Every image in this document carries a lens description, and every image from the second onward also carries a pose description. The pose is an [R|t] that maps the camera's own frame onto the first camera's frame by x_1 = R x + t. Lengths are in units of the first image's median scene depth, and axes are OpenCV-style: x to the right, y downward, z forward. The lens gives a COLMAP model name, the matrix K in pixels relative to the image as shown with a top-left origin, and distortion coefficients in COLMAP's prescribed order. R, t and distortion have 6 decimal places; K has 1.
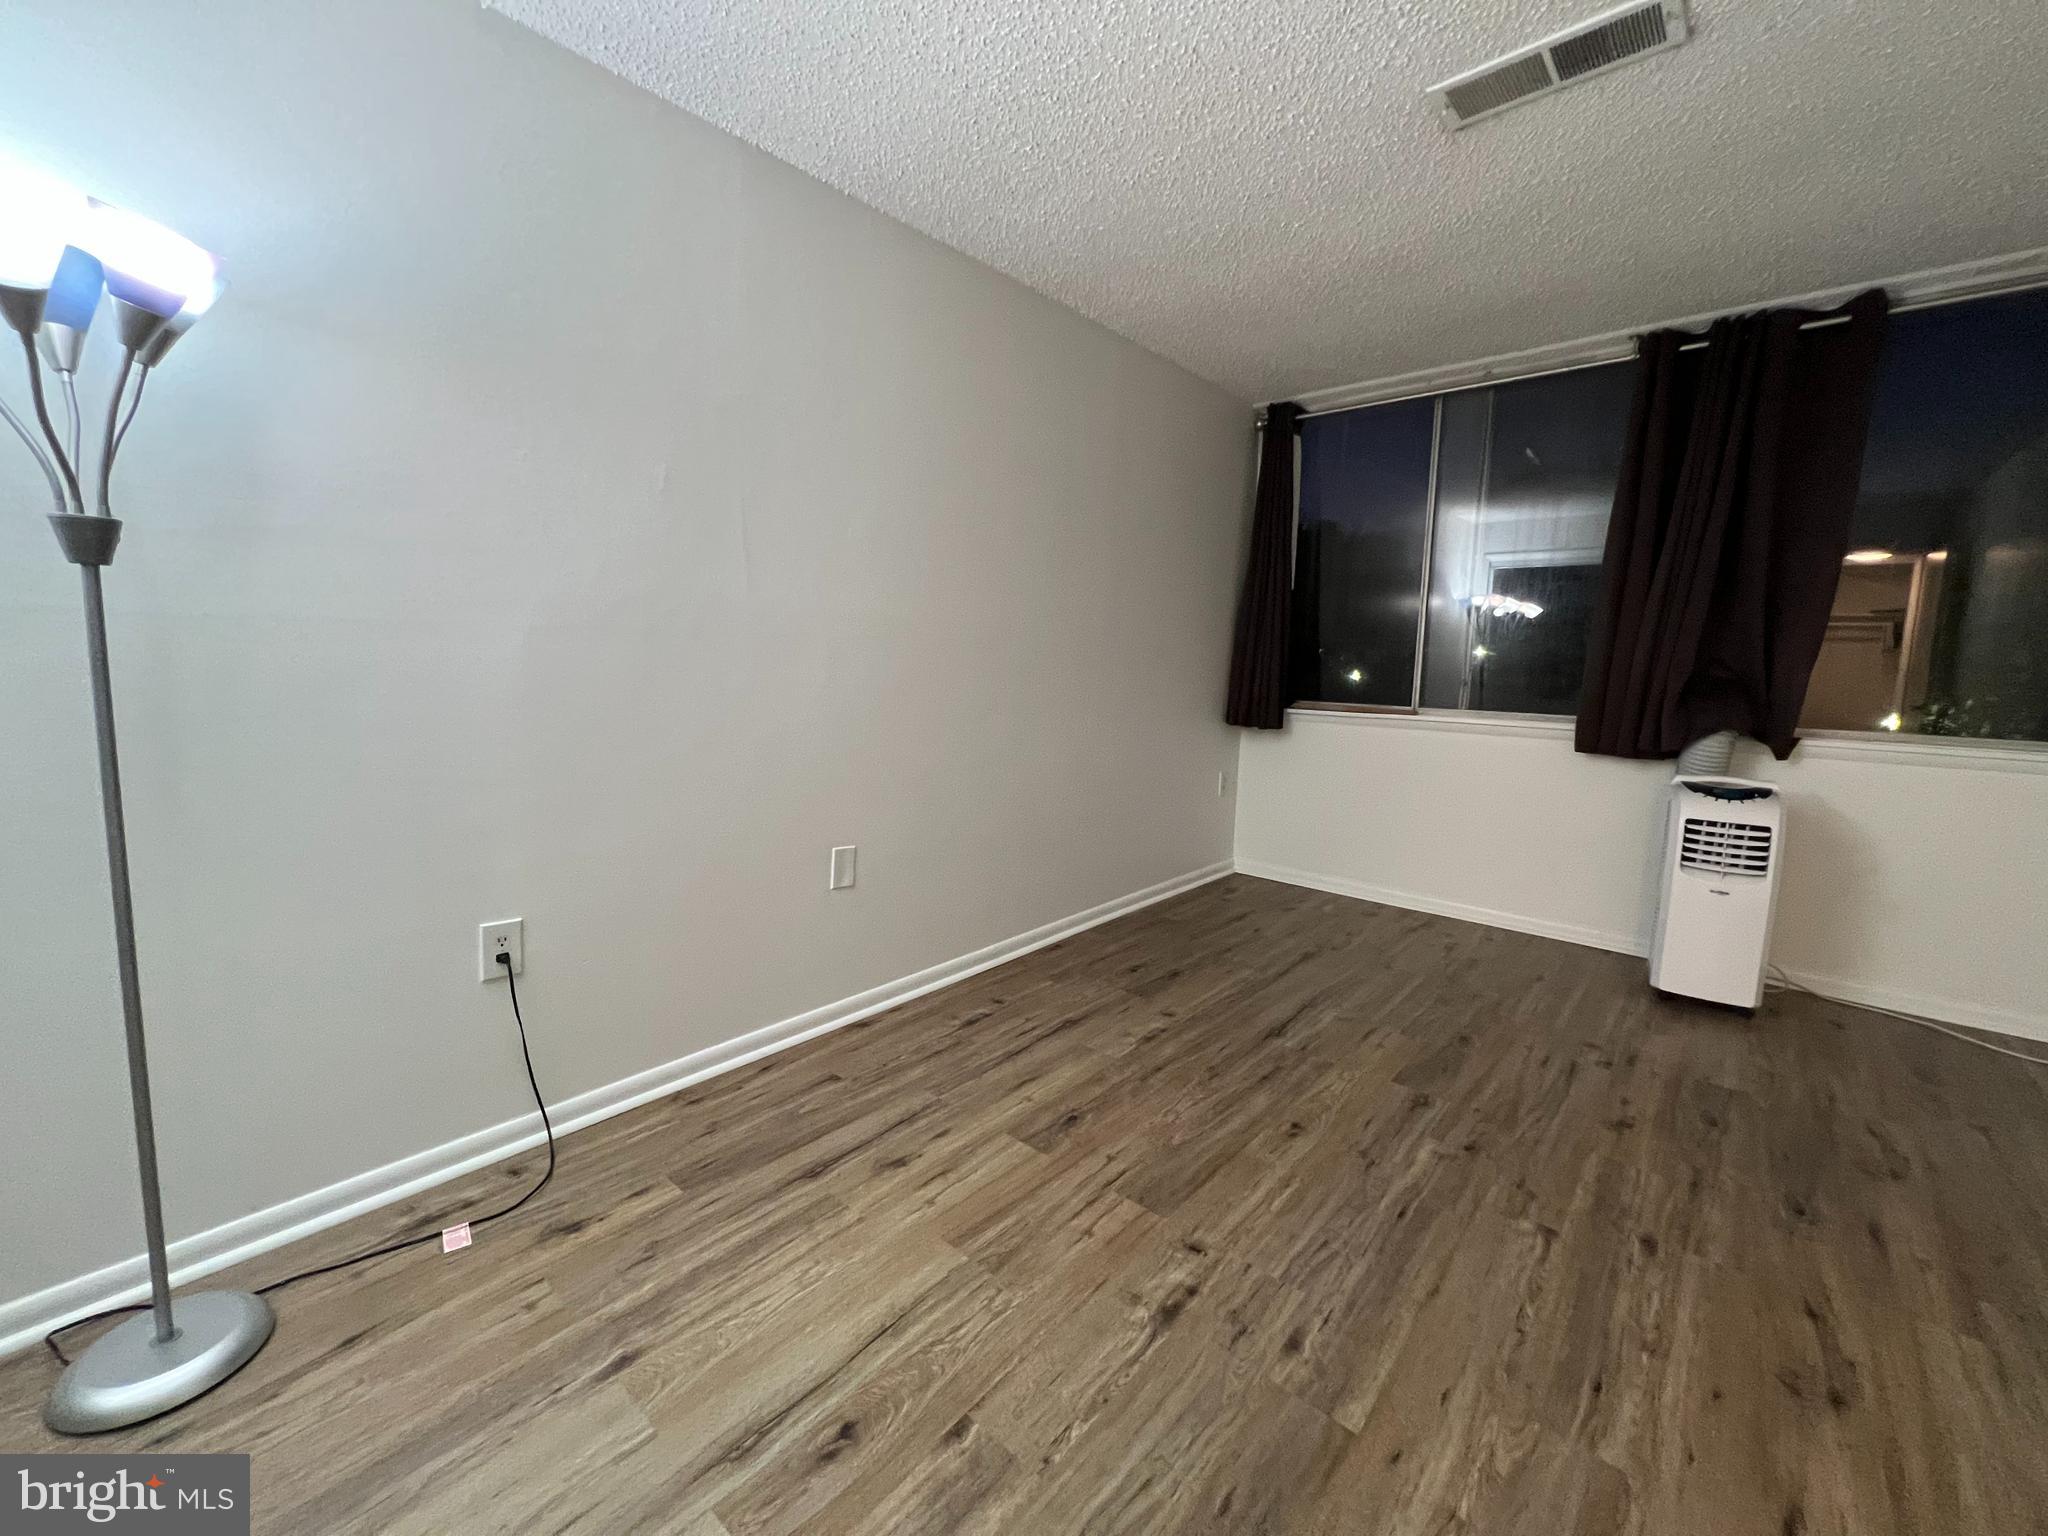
lens RADIAL K [[816.9, 0, 1017.0], [0, 816.9, 762.3], [0, 0, 1]] dist [-0.002102, 0.000370]
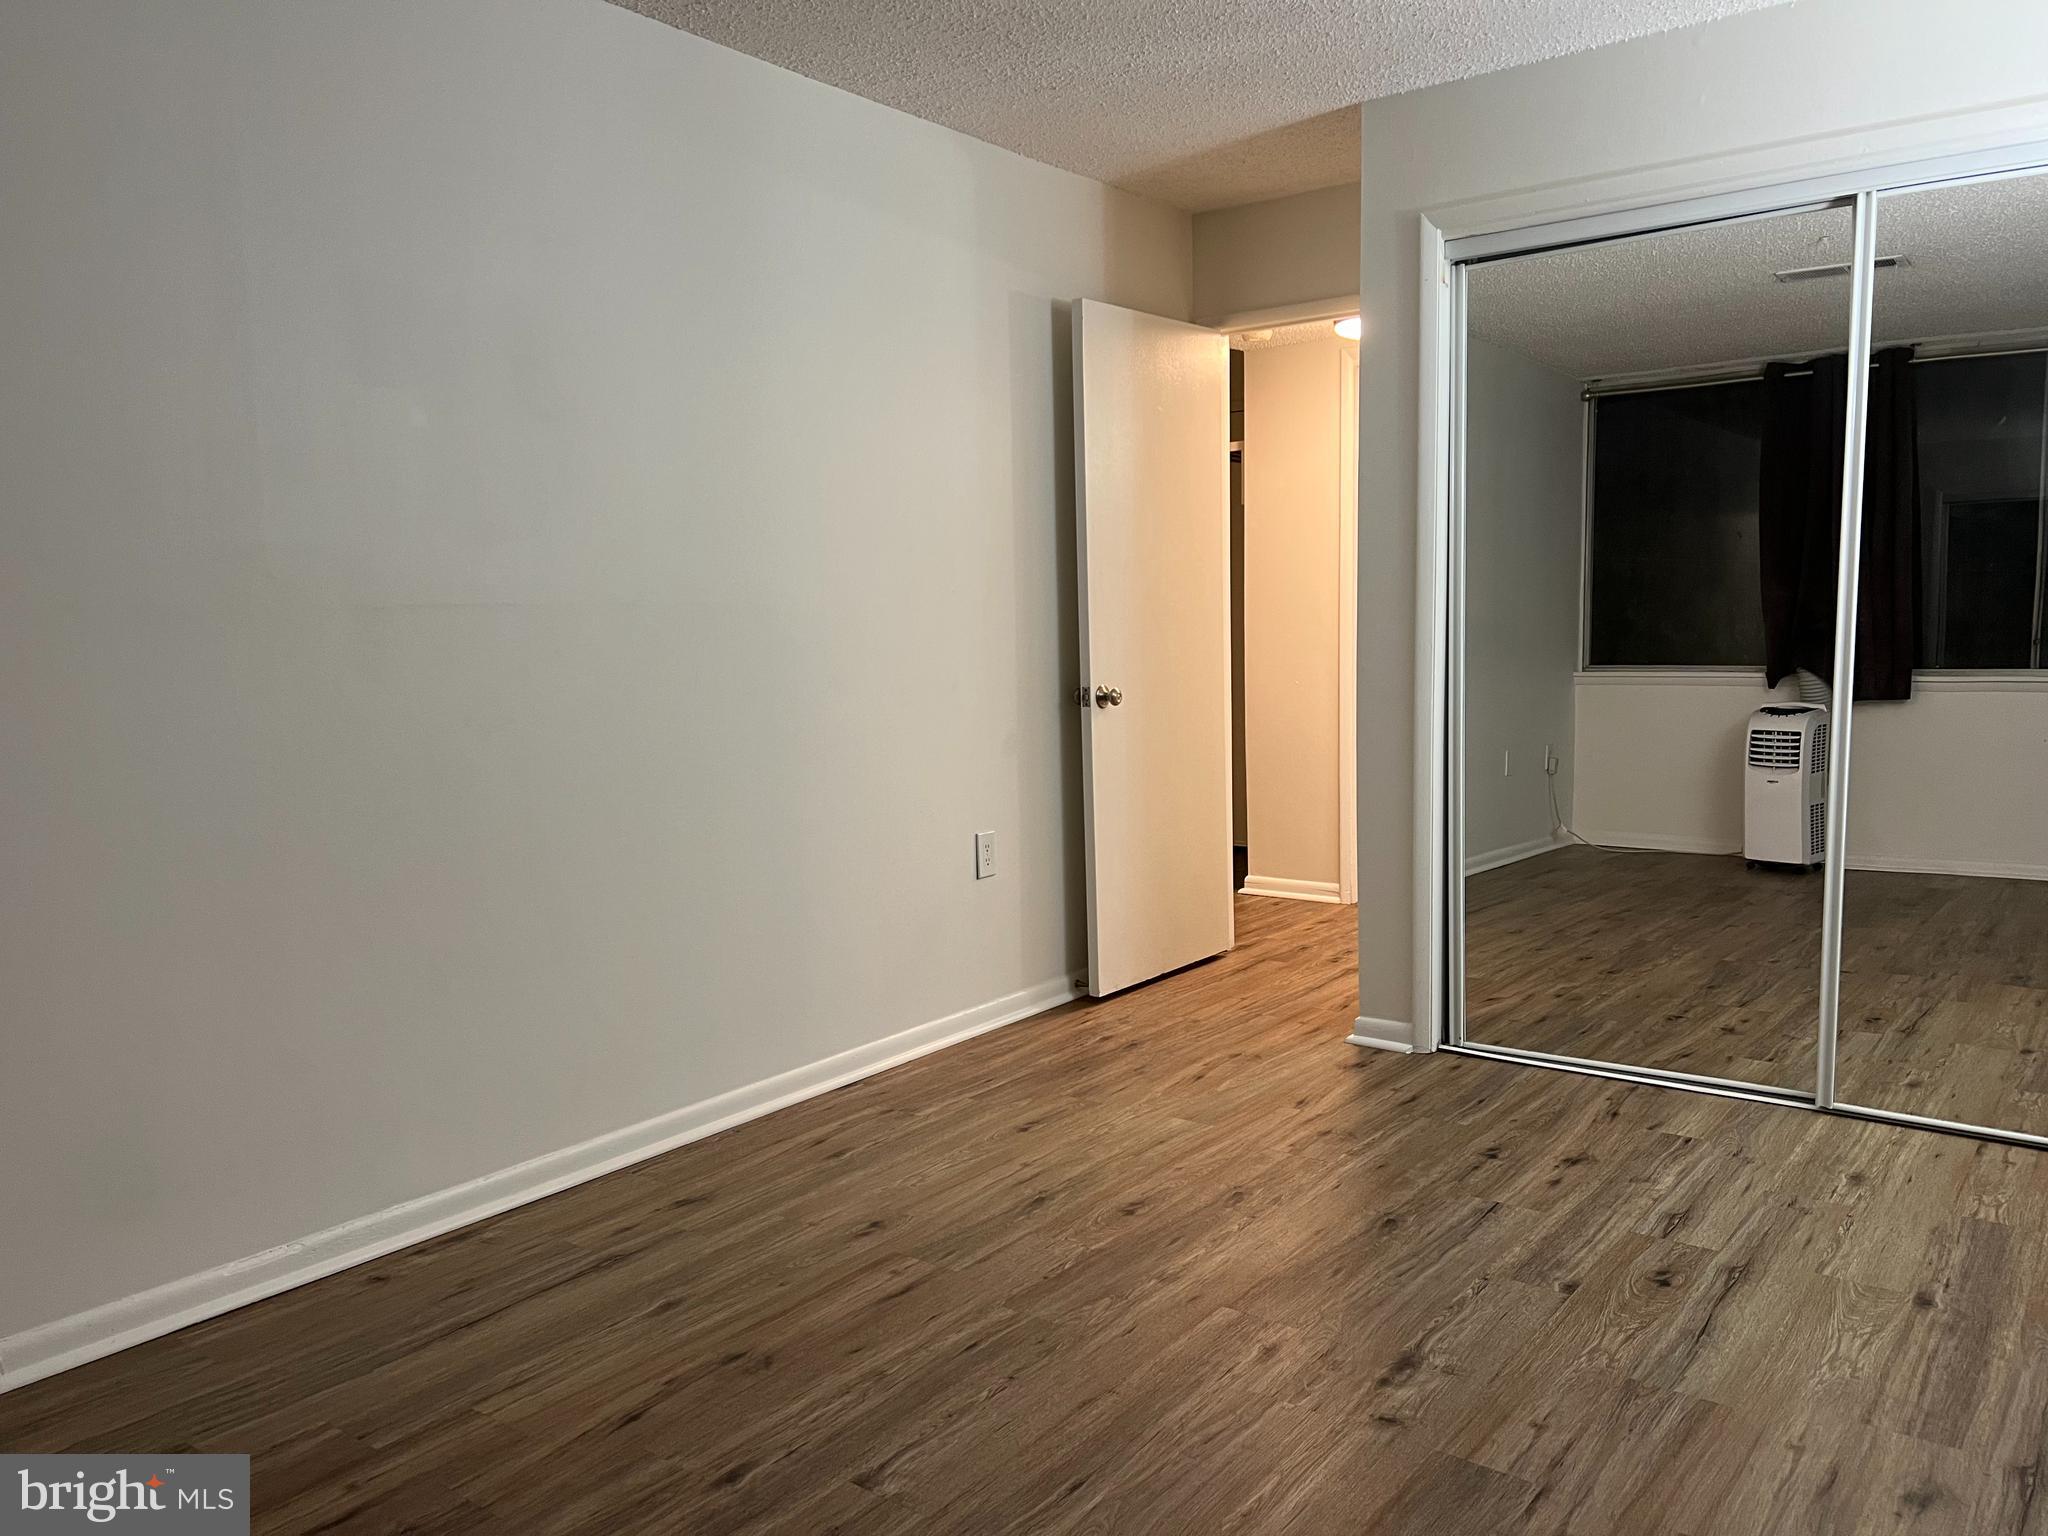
lens RADIAL K [[1532.5, 0, 1029.6], [0, 1532.5, 773.7], [0, 0, 1]] dist [0.063079, -0.073314]
pose [[-0.997186, 0.007191, -0.074622, 0.577213], [-0.010415, 0.972447, 0.232892, -0.259272], [0.074241, 0.233014, -0.969635, 1.981420]]
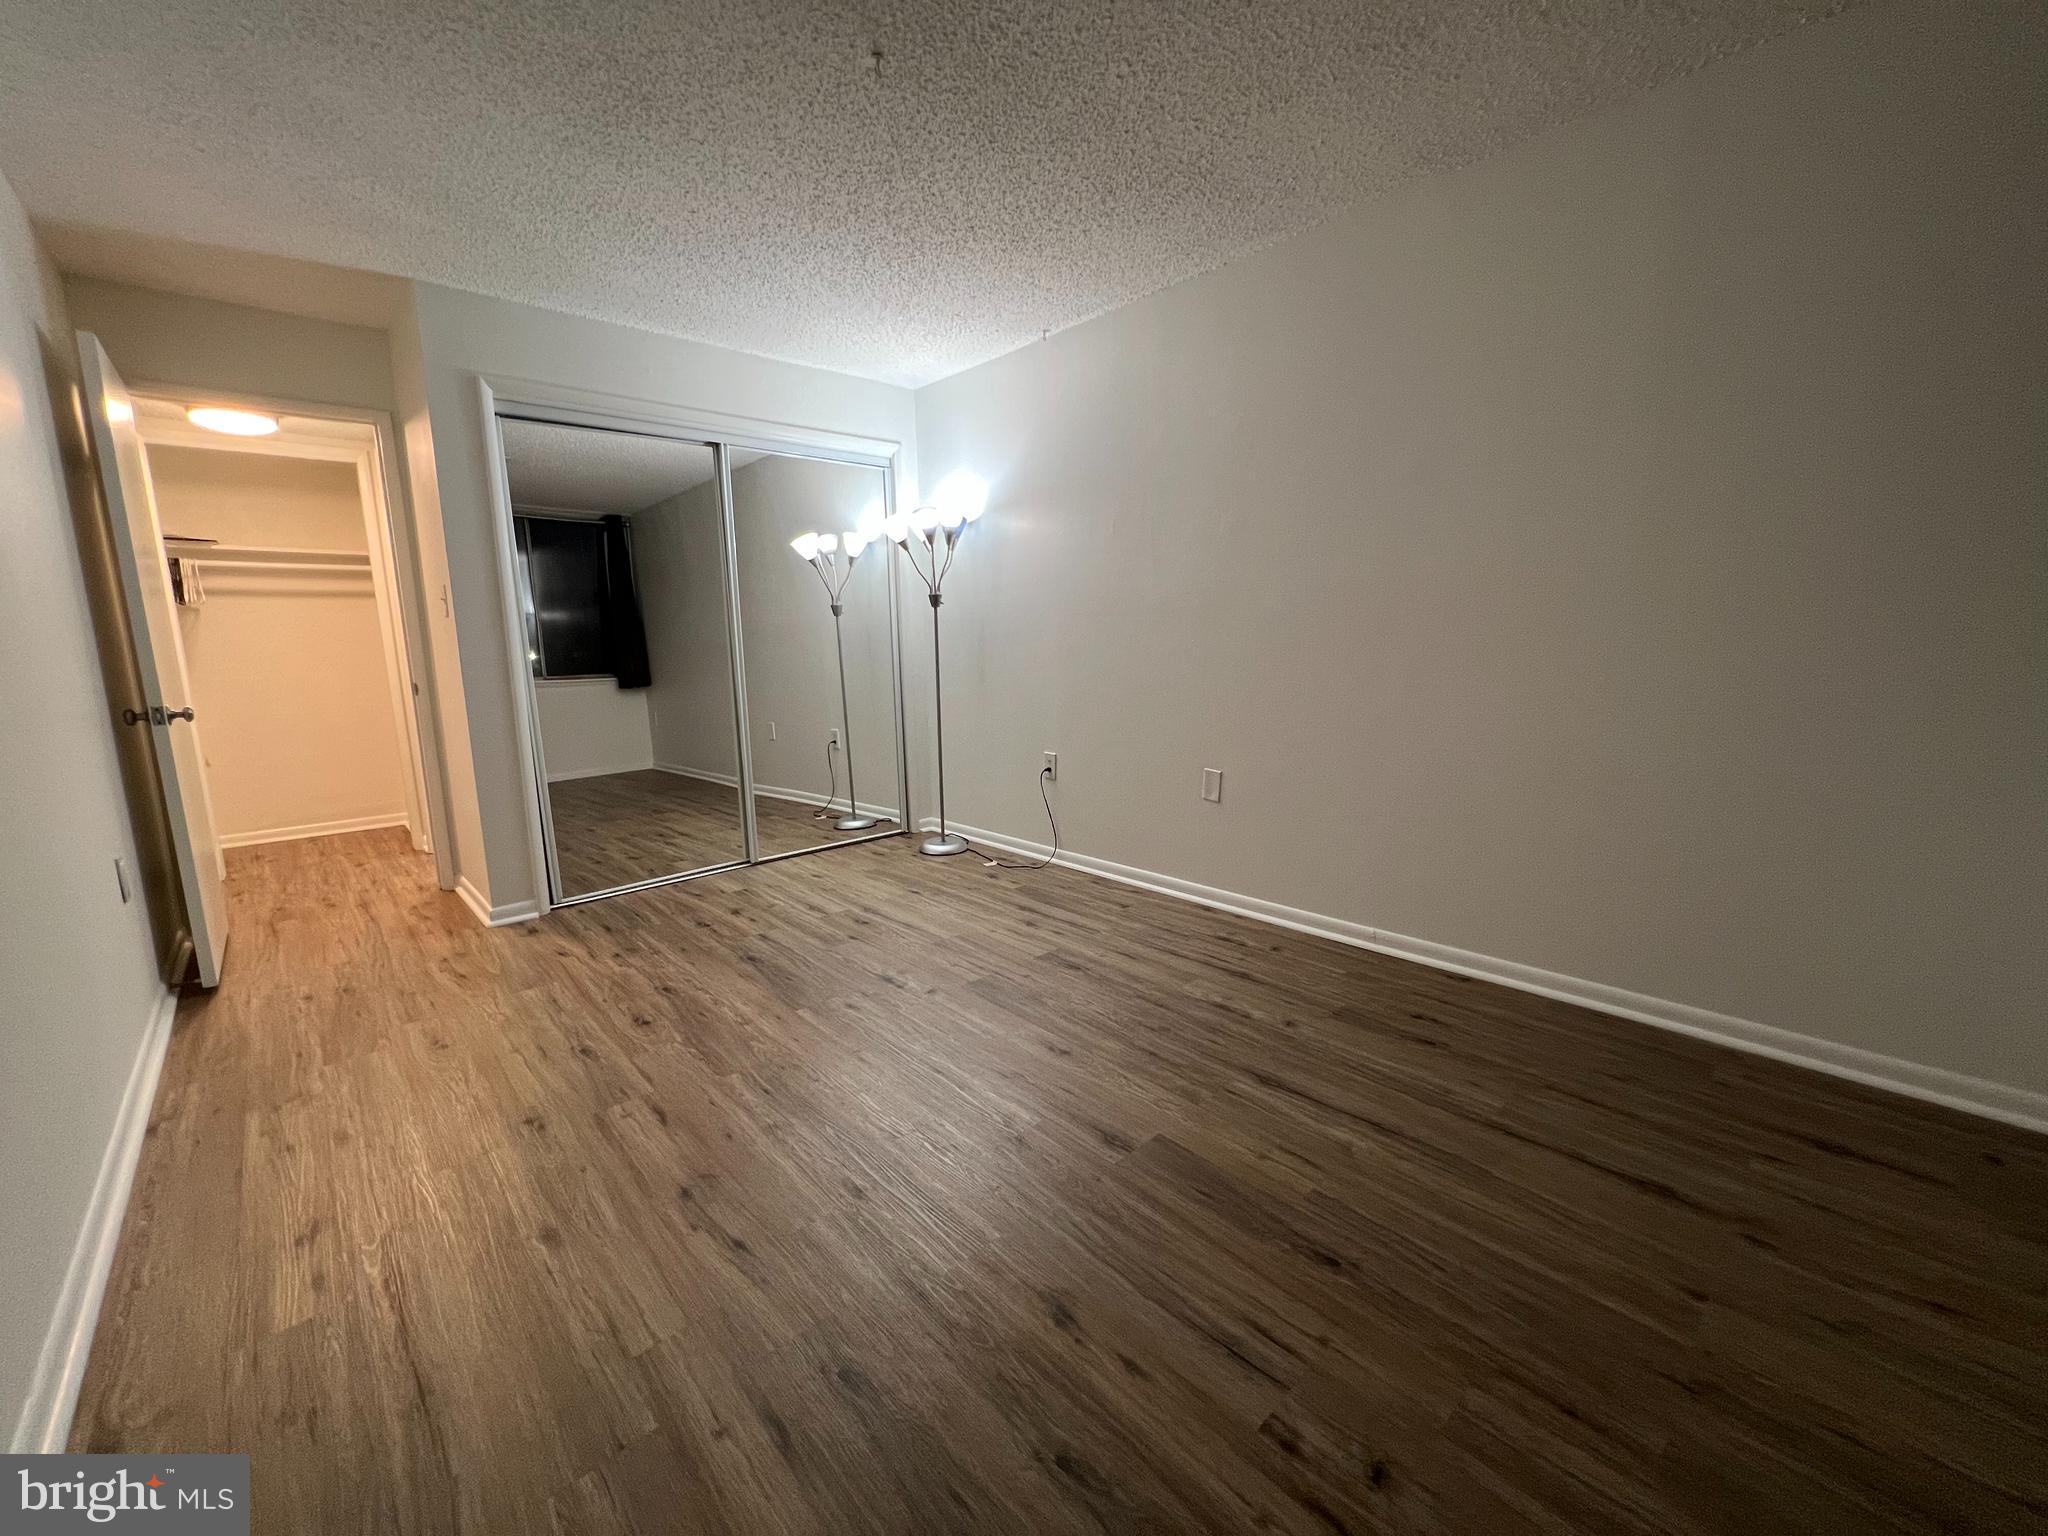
lens RADIAL K [[816.9, 0, 1013.0], [0, 816.9, 762.6], [0, 0, 1]] dist [-0.002102, 0.000370]
pose [[-0.109761, 0.137793, -0.984360, 1.558835], [-0.109153, 0.982683, 0.149730, -0.094375], [0.987946, 0.123880, -0.092819, 1.136033]]
